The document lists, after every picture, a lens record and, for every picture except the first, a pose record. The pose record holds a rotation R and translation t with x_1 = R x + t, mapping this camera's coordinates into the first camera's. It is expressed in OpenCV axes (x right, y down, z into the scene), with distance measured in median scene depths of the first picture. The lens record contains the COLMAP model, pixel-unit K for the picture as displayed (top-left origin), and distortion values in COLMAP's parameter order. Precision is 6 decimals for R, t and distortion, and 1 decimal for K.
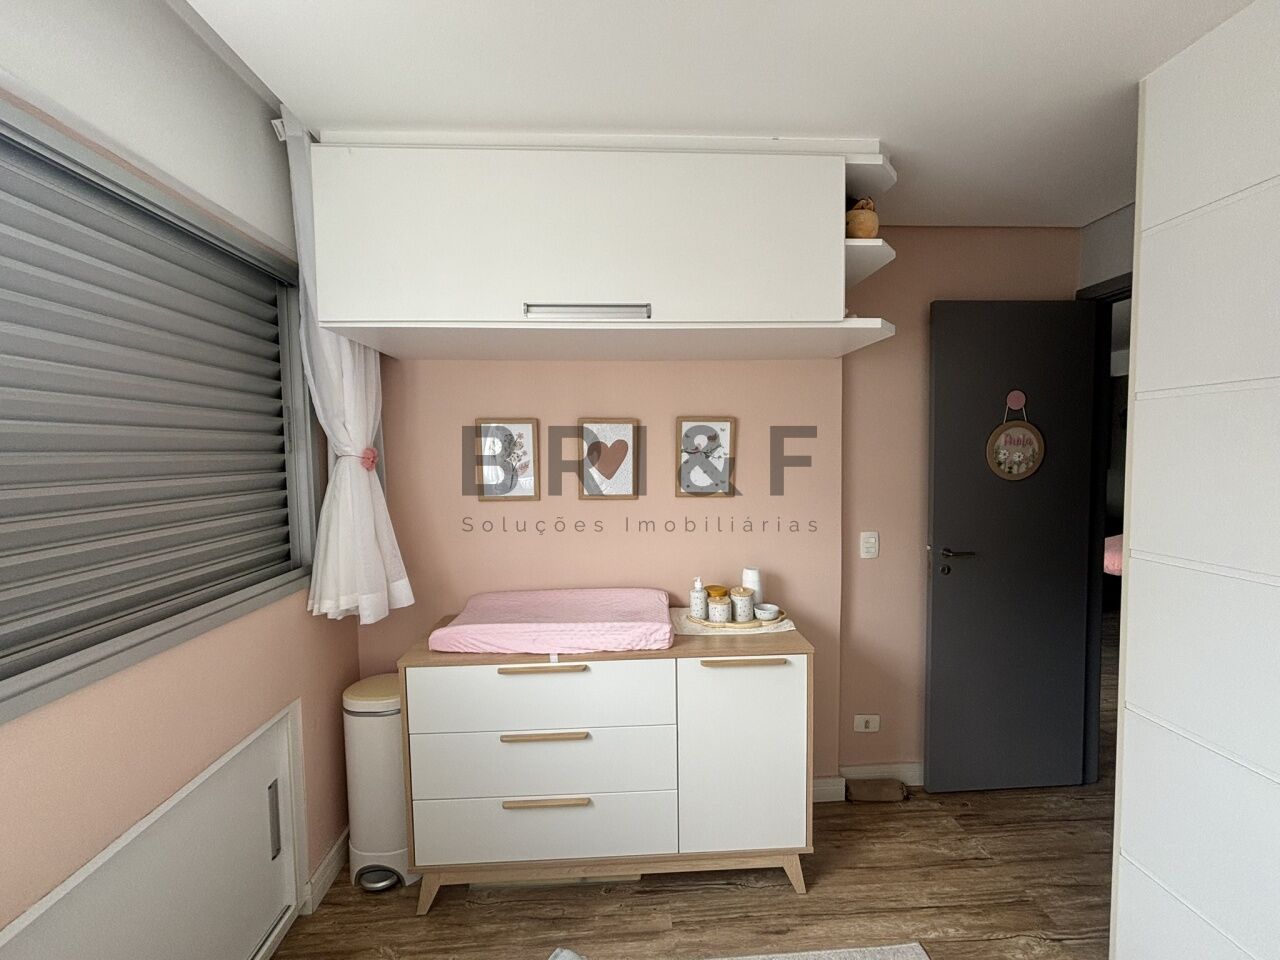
lens RADIAL K [[517.1, 0, 637.0], [0, 517.1, 478.3], [0, 0, 1]] dist [0.001750, 0.000670]
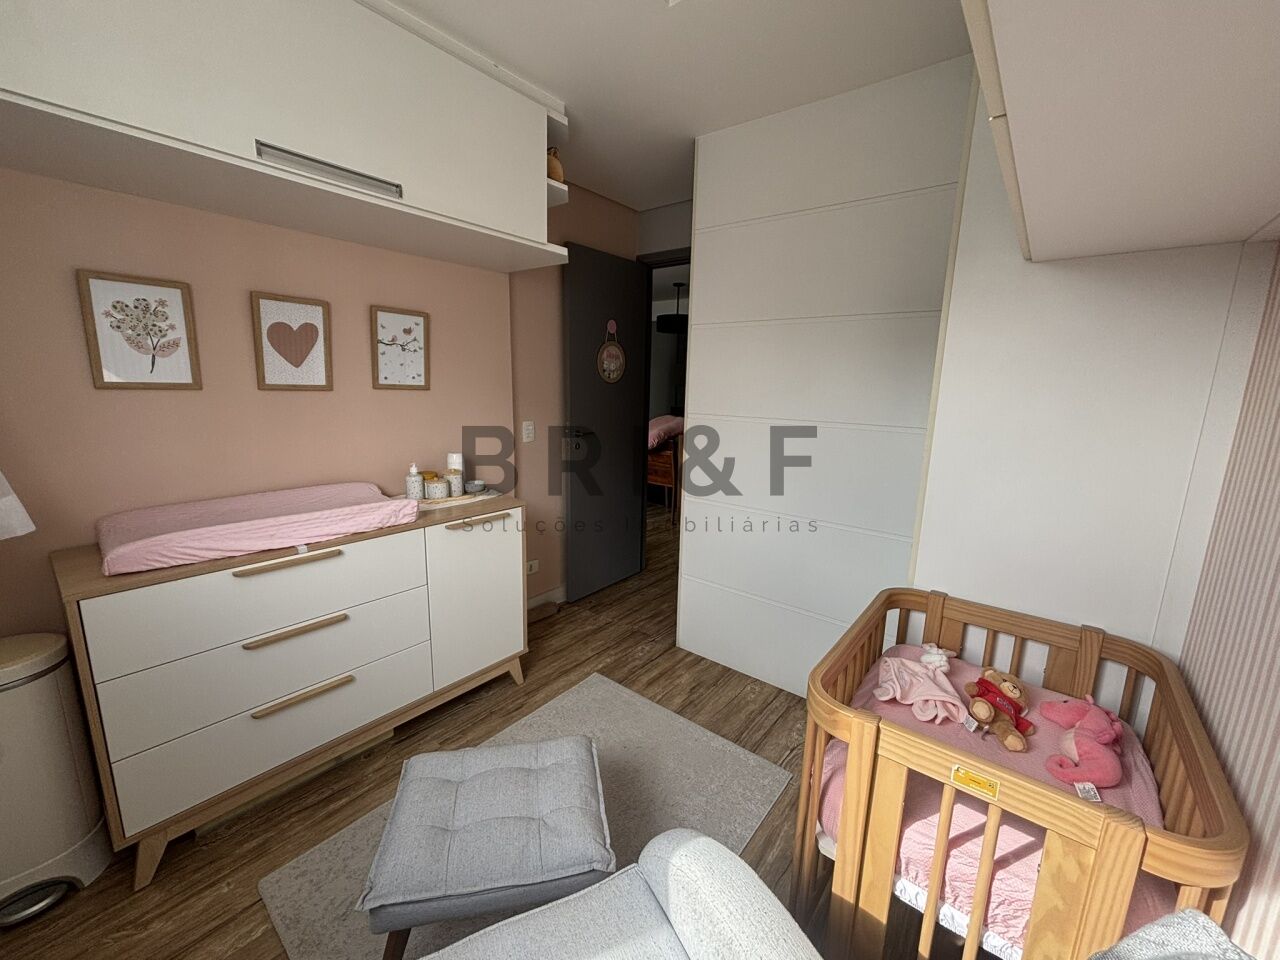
lens RADIAL K [[515.4, 0, 640.0], [0, 515.4, 480.0], [0, 0, 1]] dist [-0.000507, 0.000216]
pose [[0.663786, -0.109256, 0.739899, -0.423131], [0.006982, 0.990135, 0.139943, 0.092288], [-0.747890, -0.087726, 0.658001, -0.070898]]
